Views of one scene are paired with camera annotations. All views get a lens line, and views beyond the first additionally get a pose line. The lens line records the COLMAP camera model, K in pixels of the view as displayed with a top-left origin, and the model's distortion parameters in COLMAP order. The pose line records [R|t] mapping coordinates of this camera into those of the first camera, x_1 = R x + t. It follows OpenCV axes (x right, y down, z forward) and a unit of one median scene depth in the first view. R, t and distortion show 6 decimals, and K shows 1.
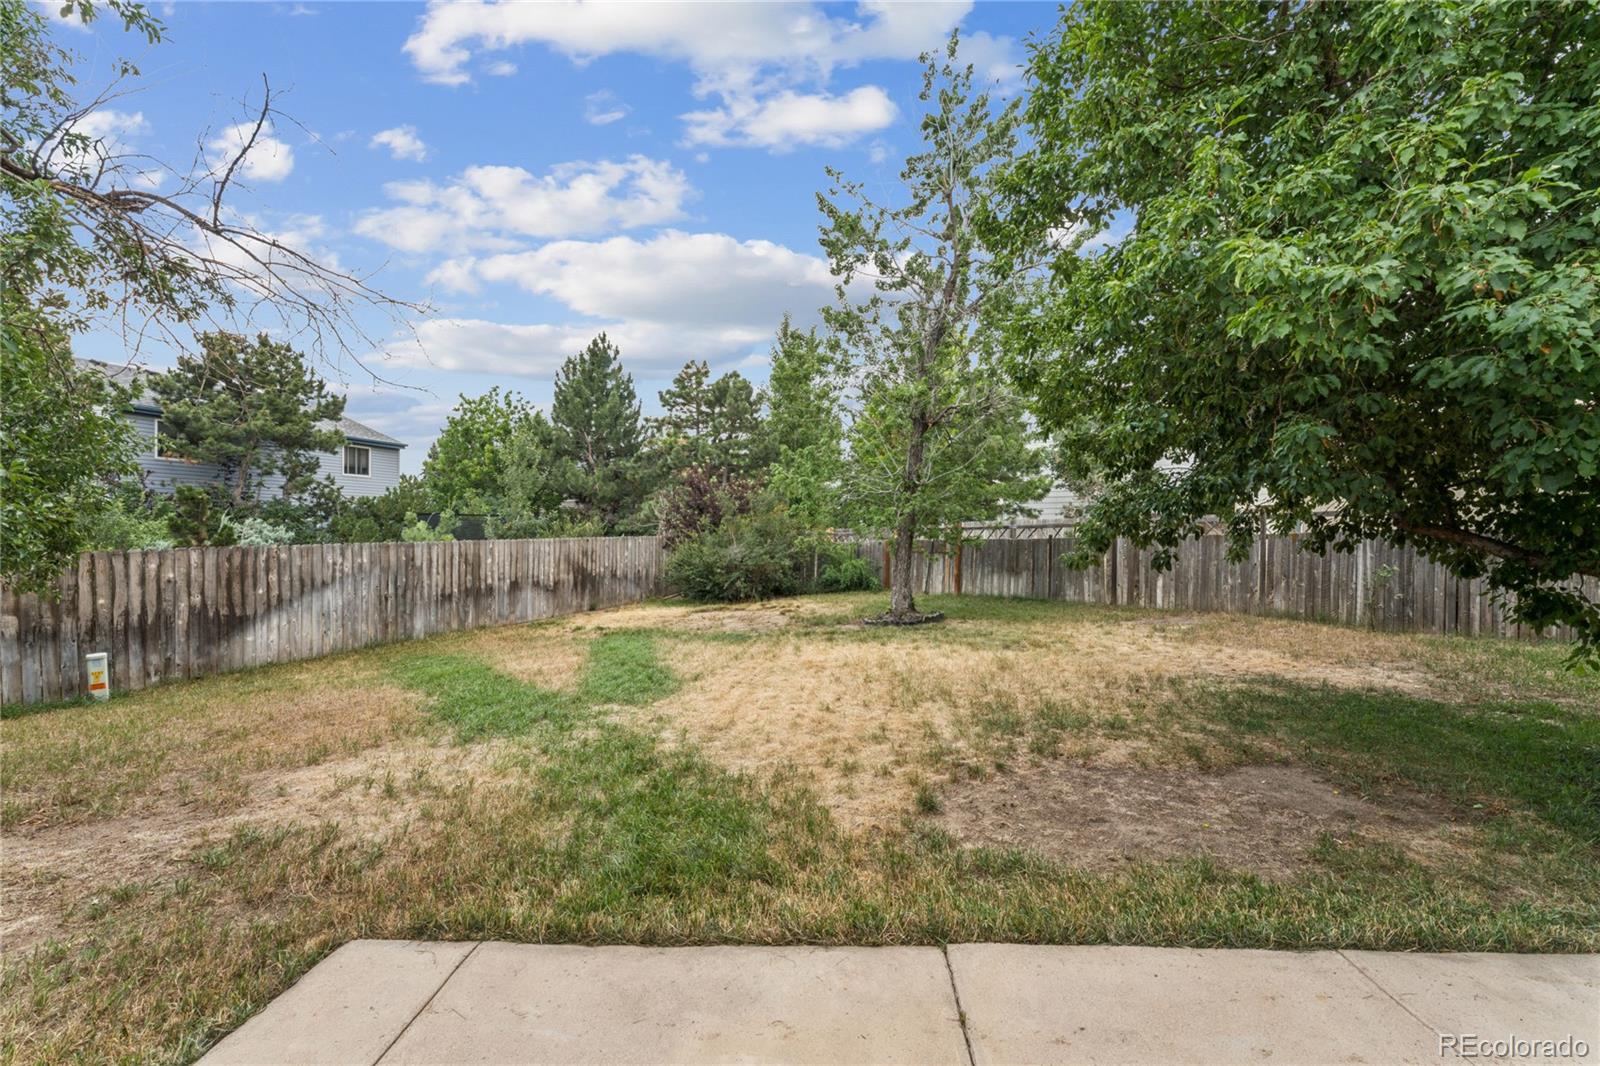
lens RADIAL K [[656.7, 0, 804.4], [0, 656.7, 530.6], [0, 0, 1]] dist [-0.000150, -0.000554]
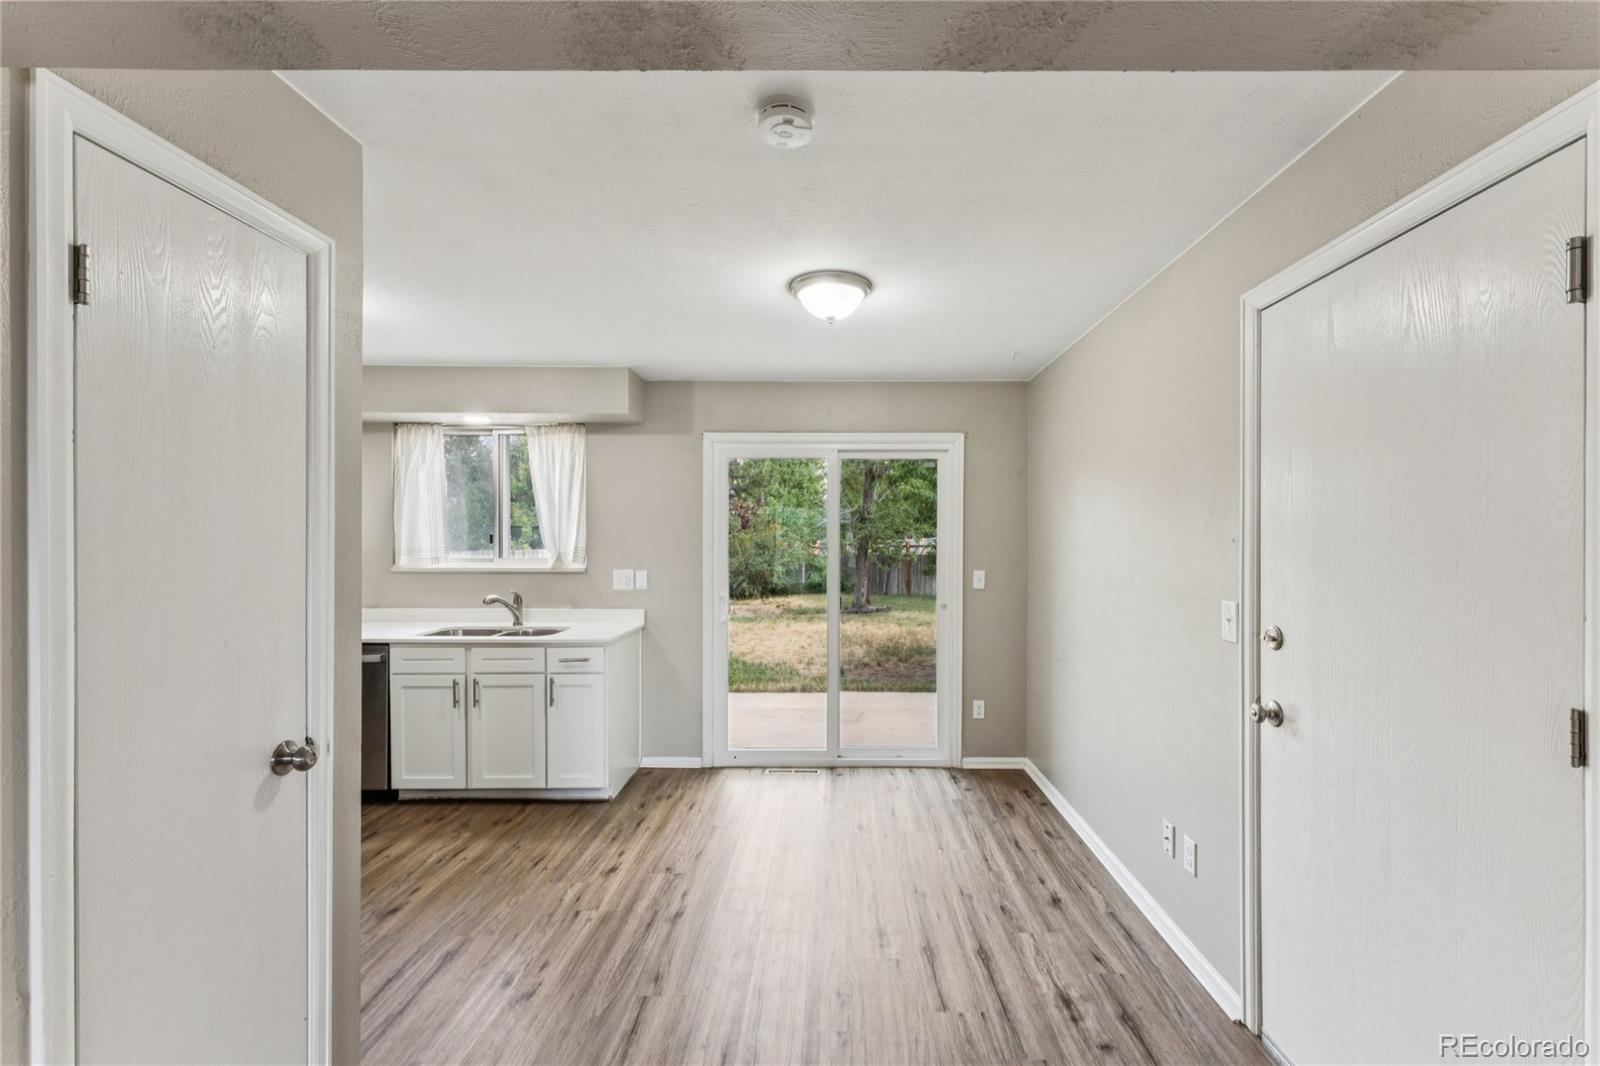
lens RADIAL K [[656.7, 0, 807.9], [0, 656.7, 534.6], [0, 0, 1]] dist [-0.000150, -0.000554]
pose [[0.999873, -0.000763, 0.015892, 0.008473], [0.000875, 0.999975, -0.007019, -0.014231], [-0.015886, 0.007032, 0.999849, -0.378118]]
